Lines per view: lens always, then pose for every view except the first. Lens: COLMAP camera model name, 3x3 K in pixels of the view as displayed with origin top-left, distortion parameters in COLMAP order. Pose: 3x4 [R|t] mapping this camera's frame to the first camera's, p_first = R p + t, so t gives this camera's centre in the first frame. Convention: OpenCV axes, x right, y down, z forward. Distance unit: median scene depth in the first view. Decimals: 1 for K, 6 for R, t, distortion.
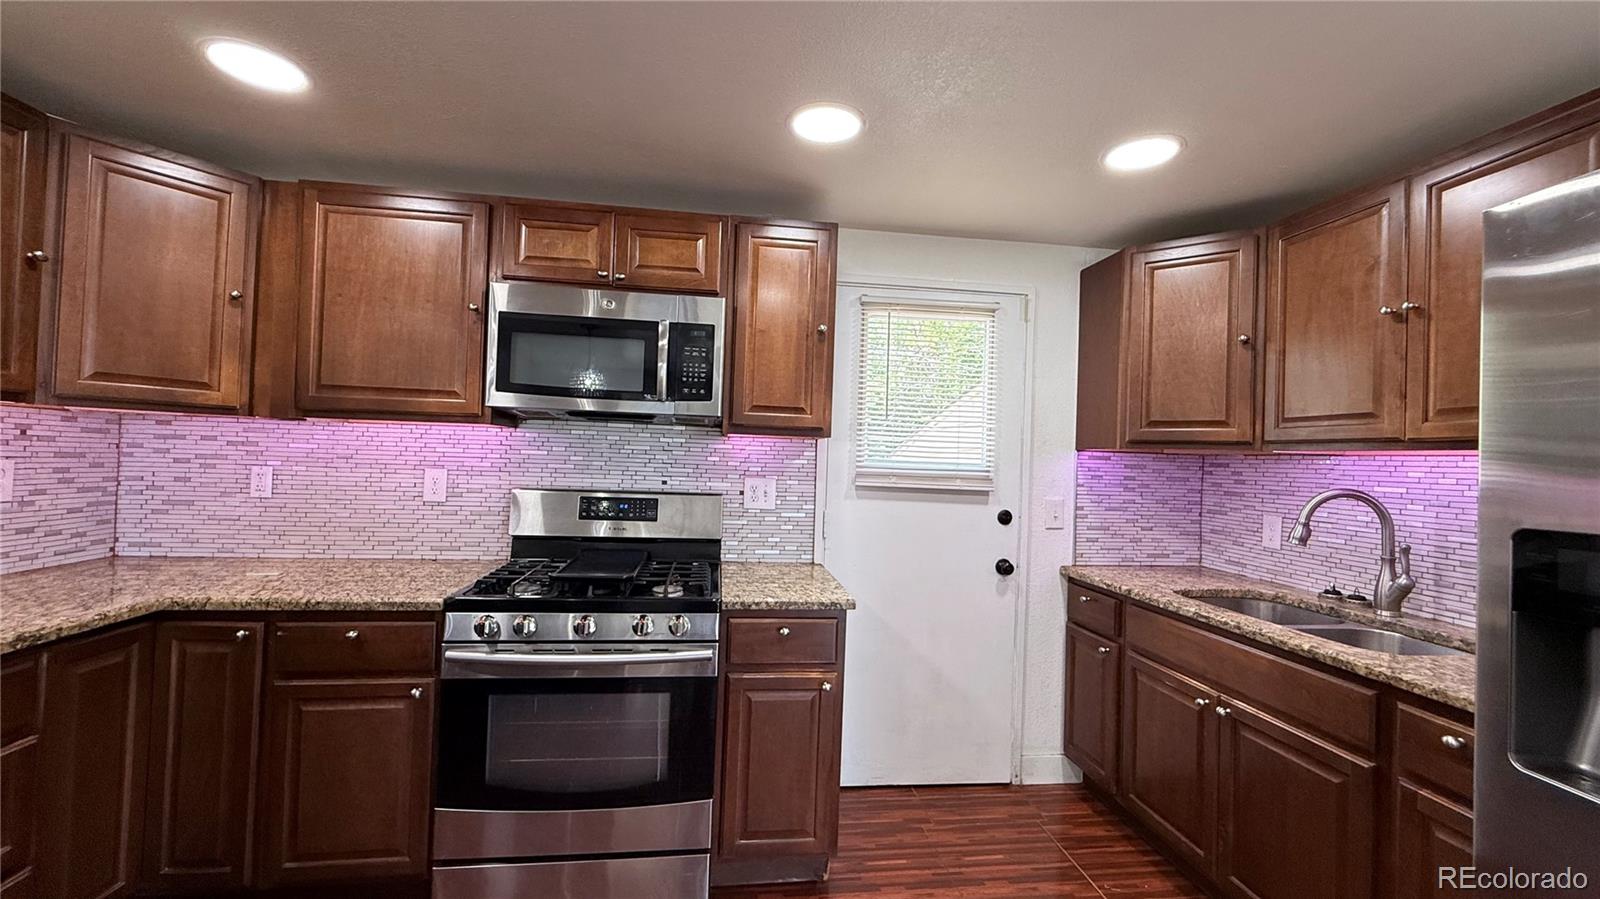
lens RADIAL K [[636.6, 0, 797.0], [0, 636.6, 450.5], [0, 0, 1]] dist [-0.000243, 0.000047]
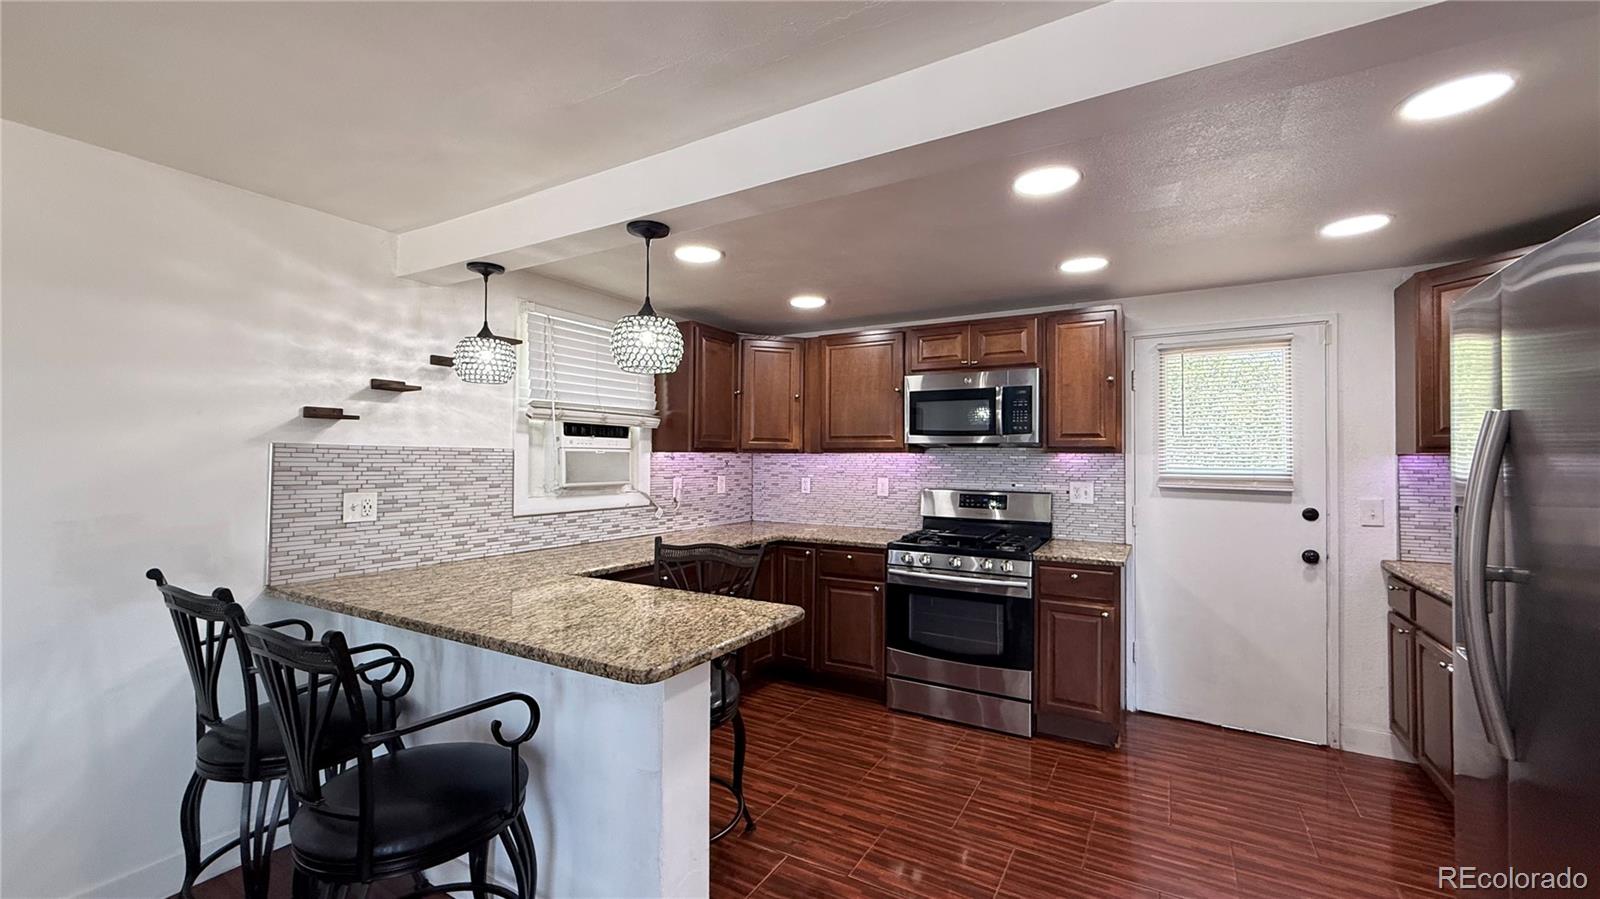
lens RADIAL K [[636.6, 0, 797.0], [0, 636.6, 450.5], [0, 0, 1]] dist [-0.000243, 0.000047]
pose [[0.790820, -0.036934, -0.610933, 0.356196], [0.028299, 0.999317, -0.023783, -0.013063], [0.611394, 0.001519, 0.791325, -0.594529]]
